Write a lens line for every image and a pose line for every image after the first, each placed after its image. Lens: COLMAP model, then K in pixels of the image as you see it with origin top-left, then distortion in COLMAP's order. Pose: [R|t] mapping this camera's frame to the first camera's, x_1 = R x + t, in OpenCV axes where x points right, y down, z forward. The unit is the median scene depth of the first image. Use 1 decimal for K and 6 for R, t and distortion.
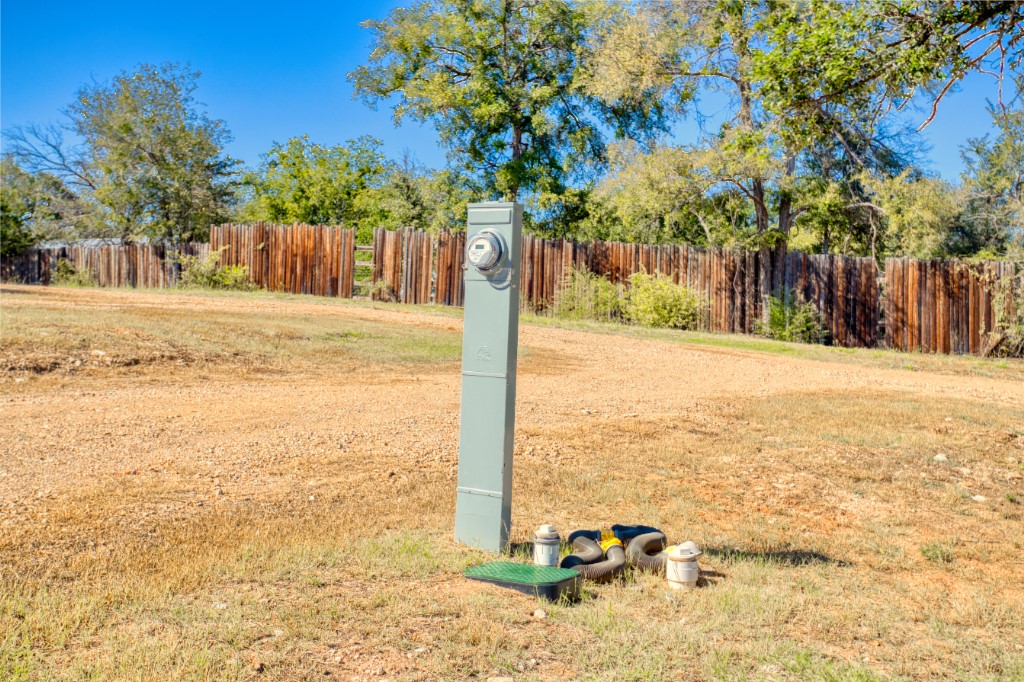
lens RADIAL K [[1115.6, 0, 504.5], [0, 1115.6, 337.4], [0, 0, 1]] dist [0.044708, 0.000000]
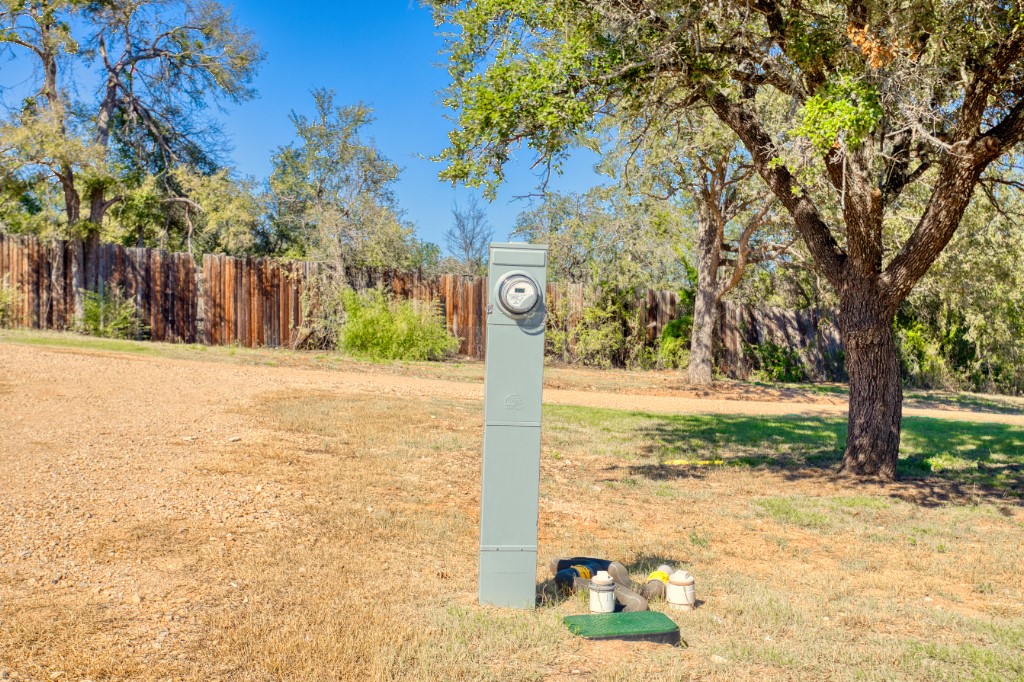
lens RADIAL K [[1115.6, 0, 505.6], [0, 1115.6, 342.3], [0, 0, 1]] dist [0.044708, 0.000000]
pose [[0.724274, -0.023335, 0.689117, -0.160702], [0.008102, 0.999646, 0.025335, -0.014335], [-0.689464, -0.012766, 0.724207, 0.075191]]
